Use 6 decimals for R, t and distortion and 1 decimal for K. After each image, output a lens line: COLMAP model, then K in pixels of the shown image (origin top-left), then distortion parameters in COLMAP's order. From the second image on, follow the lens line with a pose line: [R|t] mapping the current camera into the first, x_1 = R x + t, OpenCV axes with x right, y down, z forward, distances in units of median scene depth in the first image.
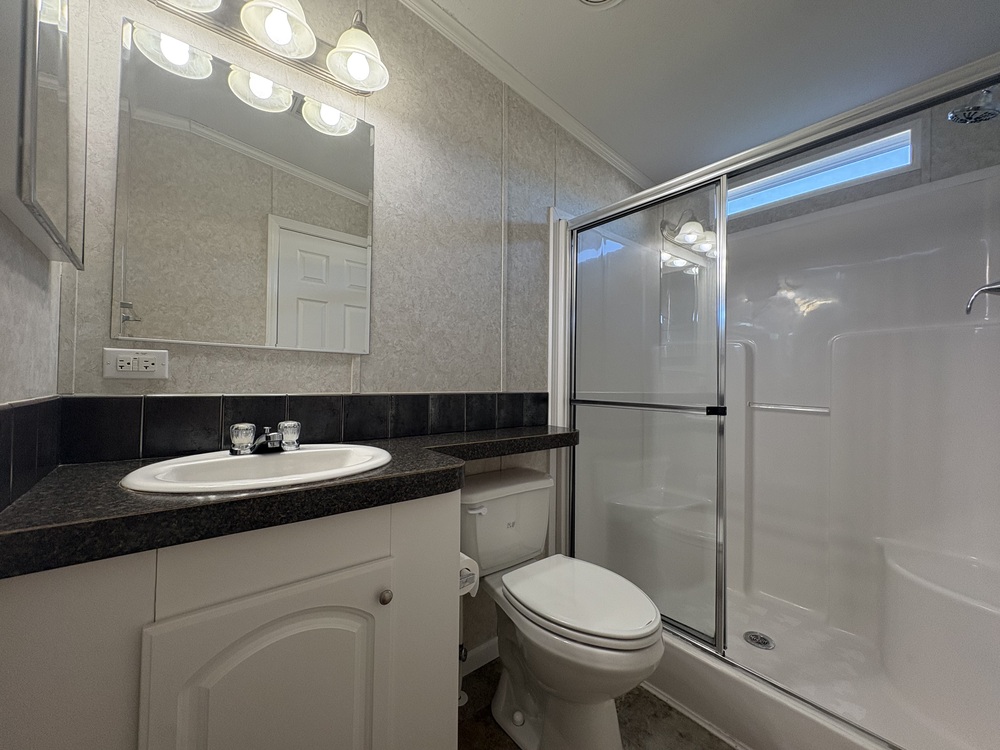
lens RADIAL K [[399.1, 0, 500.0], [0, 399.1, 375.0], [0, 0, 1]] dist [0.000851, 0.000150]
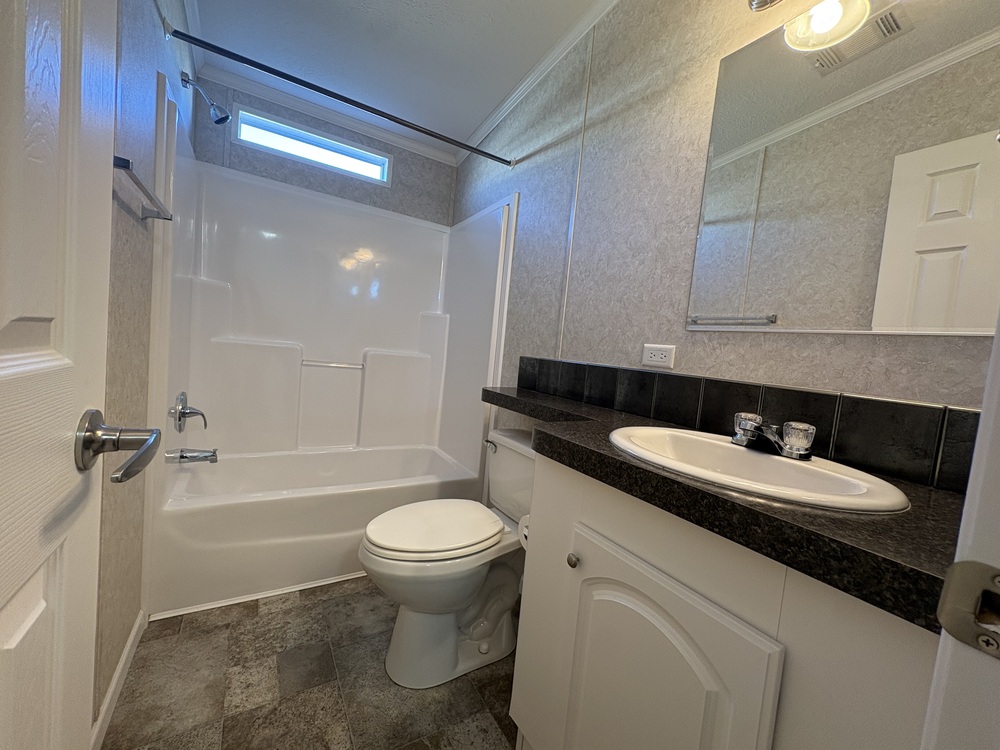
lens RADIAL K [[399.1, 0, 500.0], [0, 399.1, 375.0], [0, 0, 1]] dist [0.000851, 0.000150]
pose [[-0.138793, 0.042480, -0.989410, 0.331750], [-0.074060, 0.995837, 0.053145, 0.024867], [0.987548, 0.080652, -0.135069, 0.523800]]
